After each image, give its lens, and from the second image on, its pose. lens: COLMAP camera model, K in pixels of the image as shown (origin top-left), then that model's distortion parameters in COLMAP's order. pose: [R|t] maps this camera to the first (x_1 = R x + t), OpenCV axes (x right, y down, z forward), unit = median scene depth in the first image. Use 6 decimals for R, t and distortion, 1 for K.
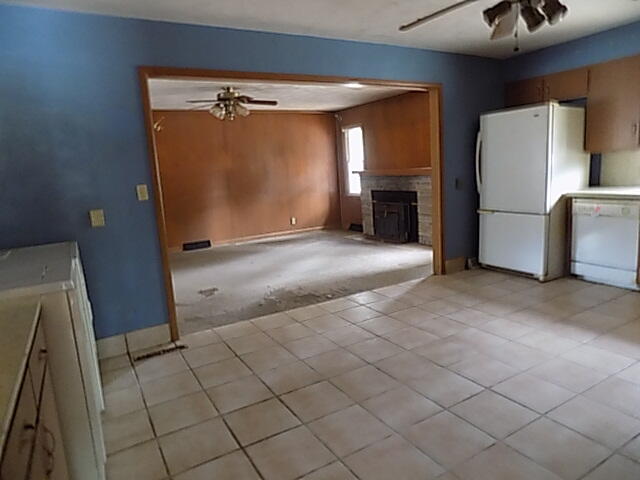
lens RADIAL K [[429.4, 0, 322.0], [0, 429.4, 236.4], [0, 0, 1]] dist [-0.022715, 0.013766]
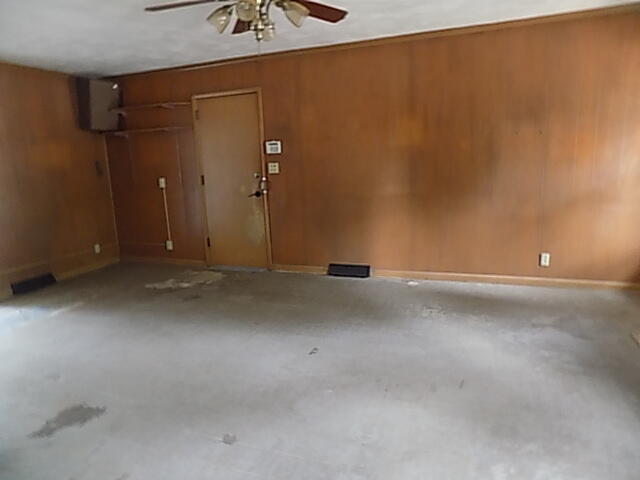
lens RADIAL K [[429.4, 0, 334.4], [0, 429.4, 238.3], [0, 0, 1]] dist [-0.022715, 0.013766]
pose [[0.647399, 0.178803, -0.740881, 0.140939], [-0.125492, 0.983831, 0.127780, -0.098283], [0.751749, 0.010250, 0.659369, 0.559396]]
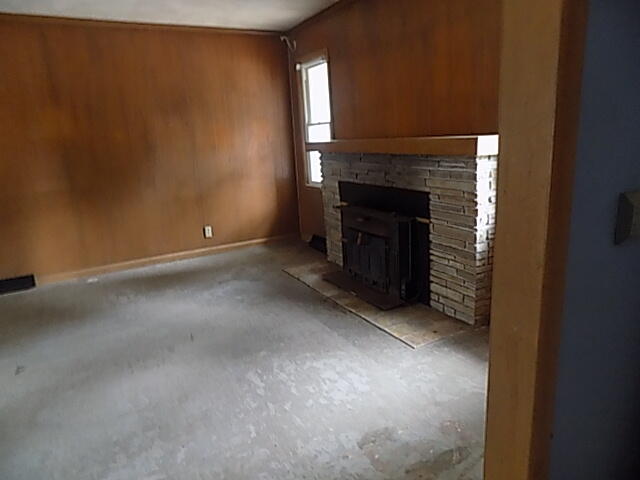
lens RADIAL K [[429.4, 0, 316.5], [0, 429.4, 240.0], [0, 0, 1]] dist [-0.022715, 0.013766]
pose [[0.999179, 0.010956, -0.039016, 0.107309], [-0.007800, 0.996753, 0.080142, -0.077798], [0.039767, -0.079772, 0.996020, 0.482616]]
